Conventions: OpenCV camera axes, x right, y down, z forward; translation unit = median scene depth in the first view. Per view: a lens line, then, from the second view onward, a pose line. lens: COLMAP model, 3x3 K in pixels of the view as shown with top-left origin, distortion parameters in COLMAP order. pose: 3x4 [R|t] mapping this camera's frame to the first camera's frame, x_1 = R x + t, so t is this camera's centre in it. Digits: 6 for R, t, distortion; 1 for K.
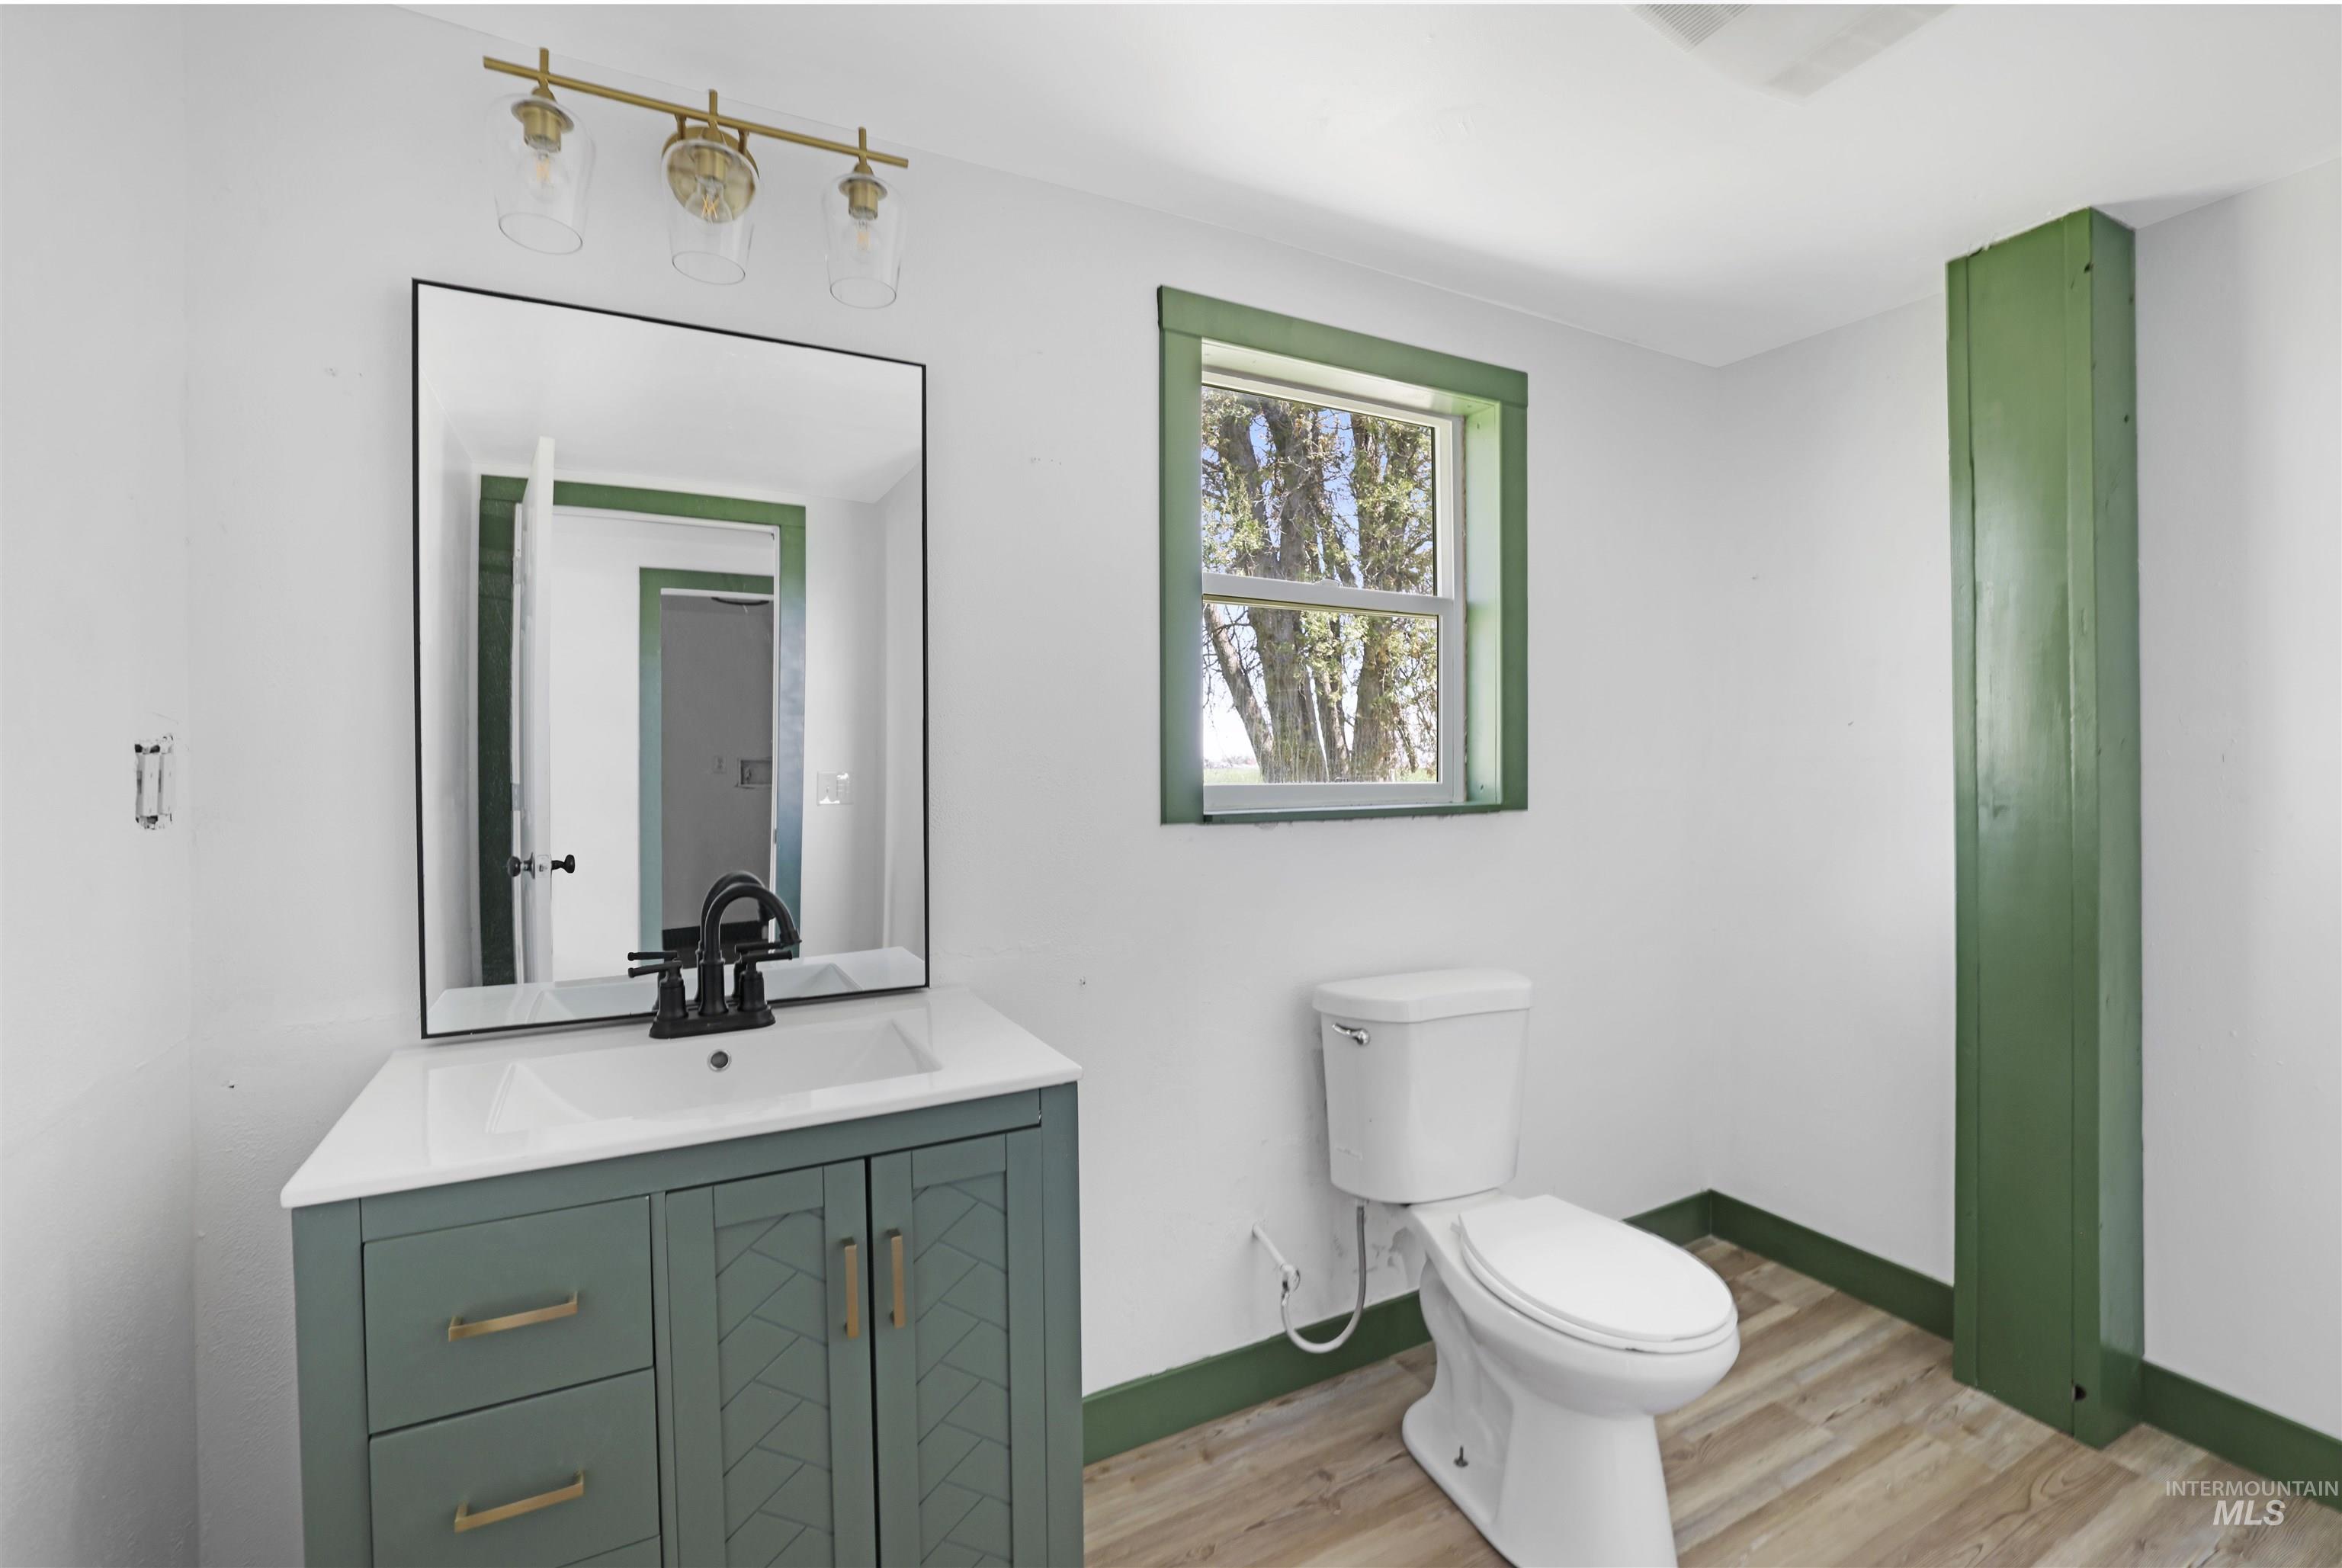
lens RADIAL K [[1025.3, 0, 1164.4], [0, 1025.3, 752.1], [0, 0, 1]] dist [-0.043305, 0.018094]
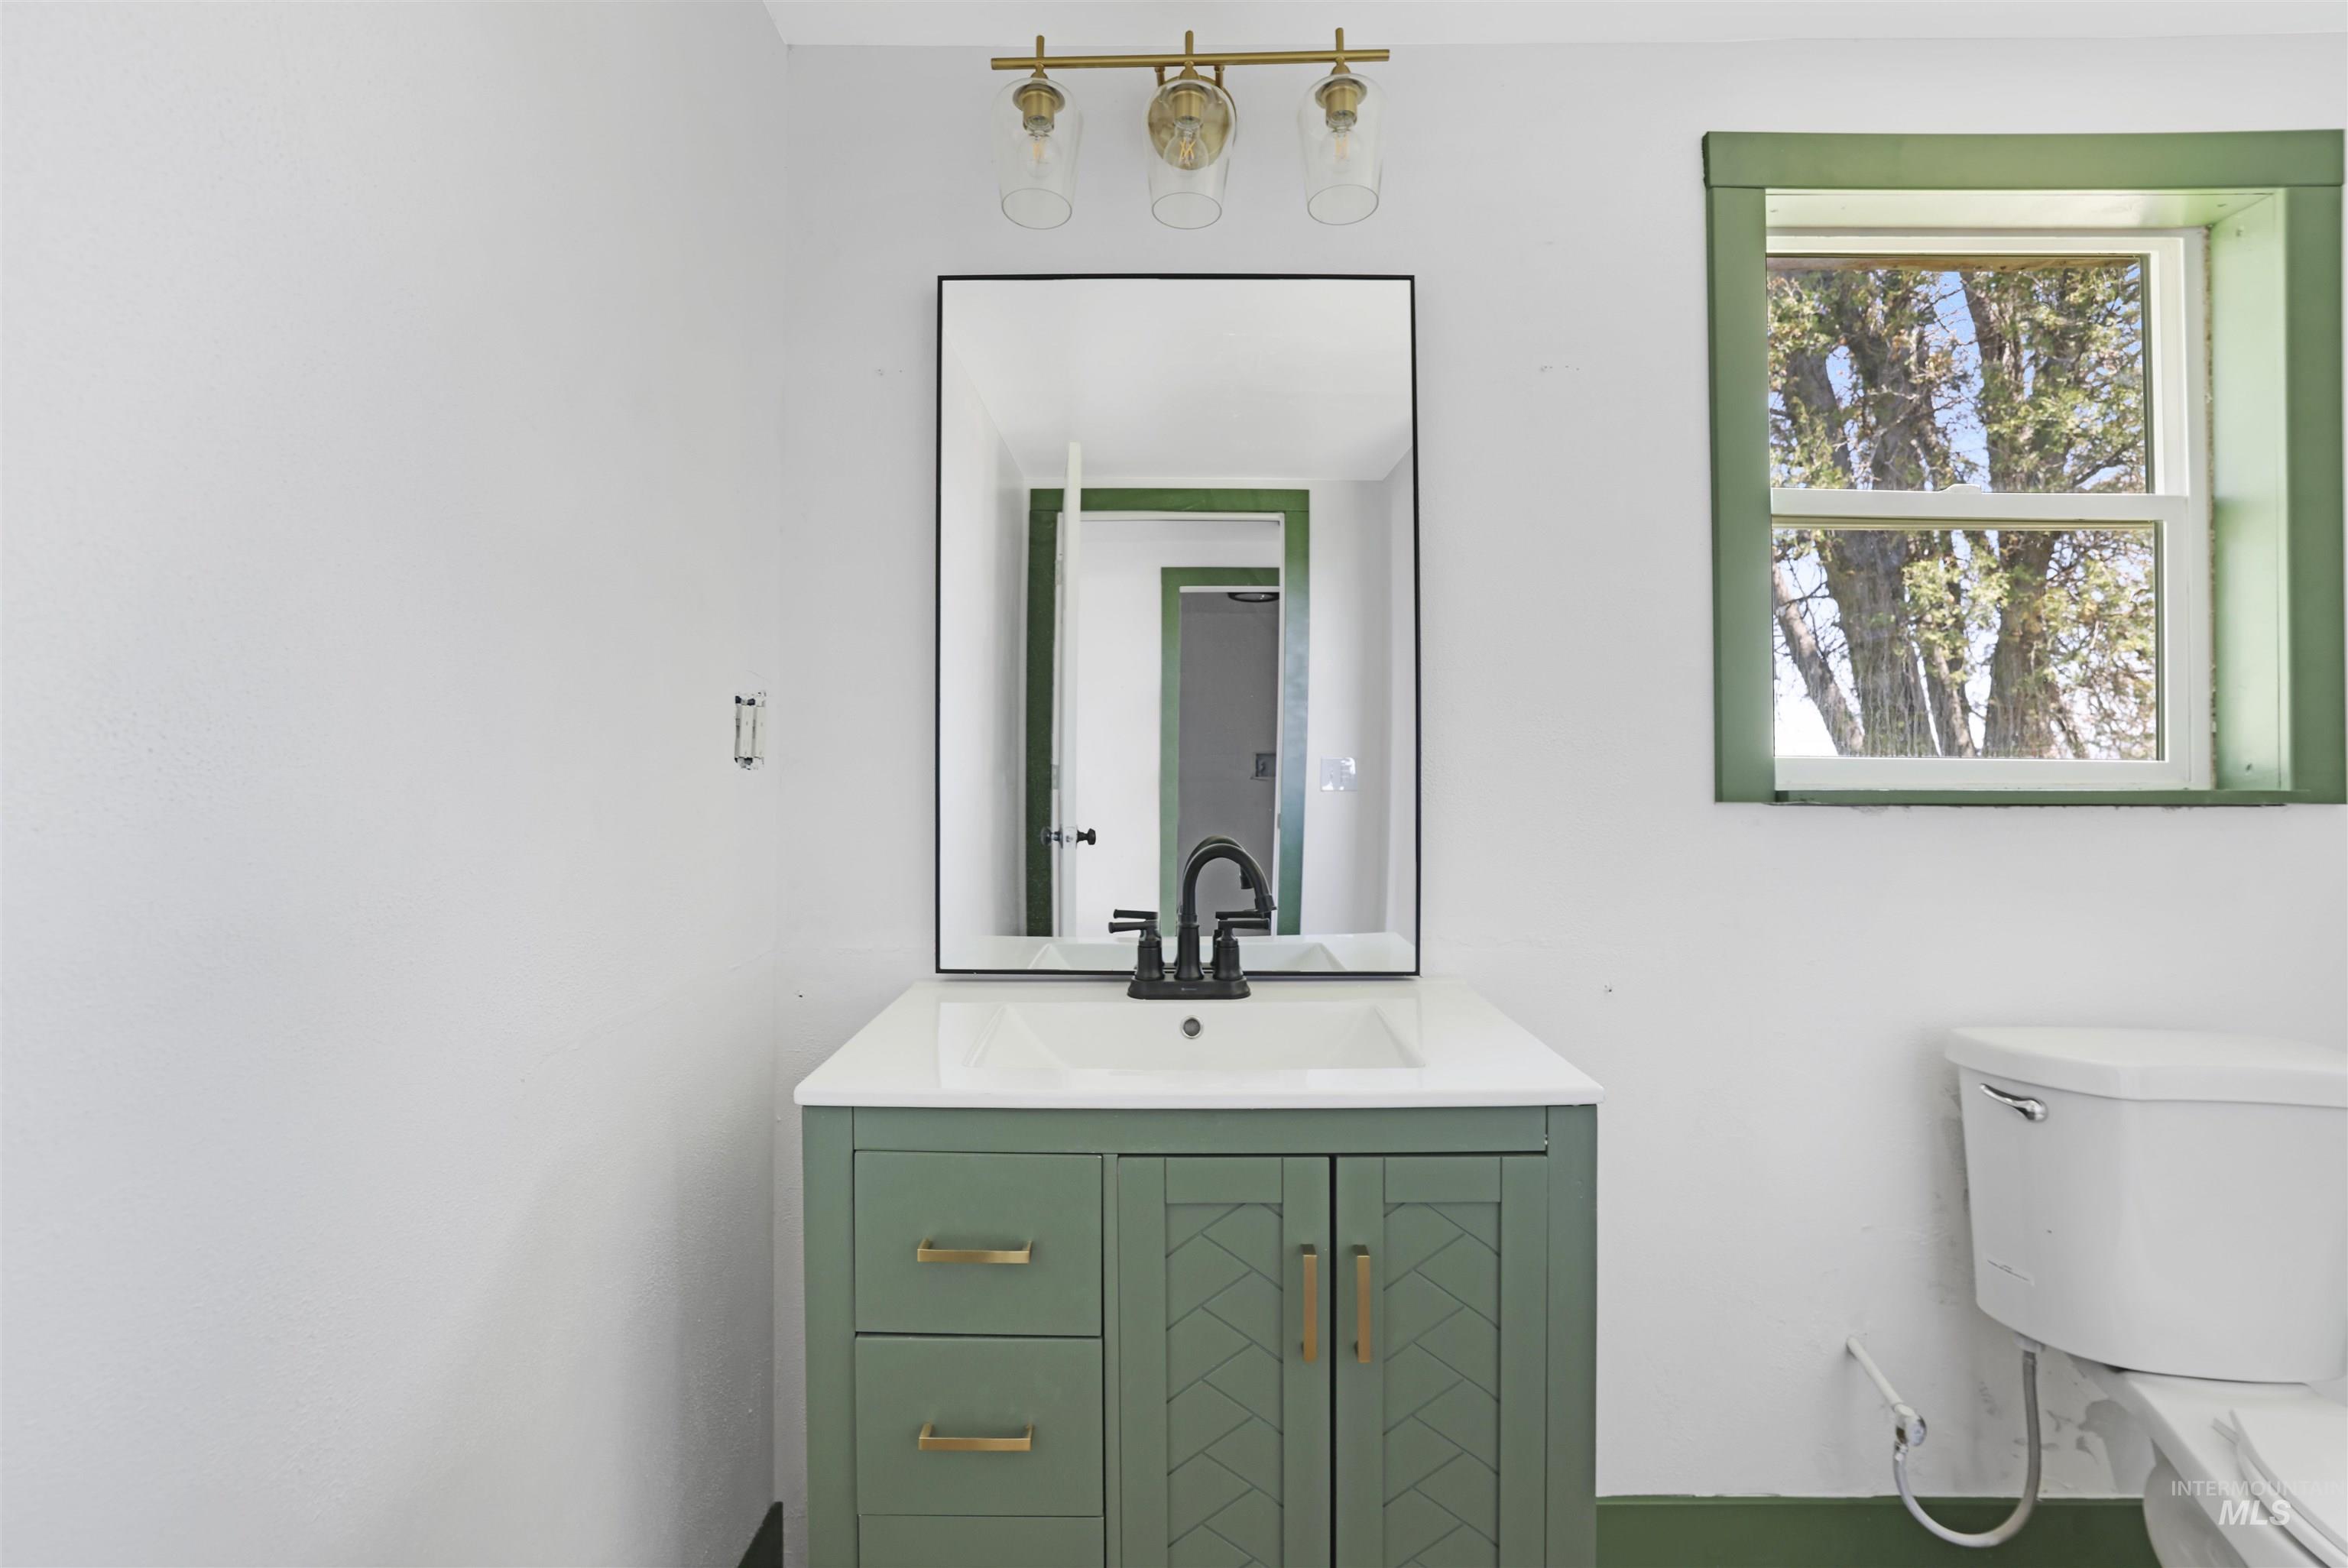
lens RADIAL K [[1027.9, 0, 1167.4], [0, 1027.9, 752.0], [0, 0, 1]] dist [-0.043305, 0.018094]
pose [[0.880581, -0.002189, -0.473891, -0.003066], [-0.002439, 0.999955, -0.009151, 0.038547], [0.473890, 0.009214, 0.880536, 0.099817]]
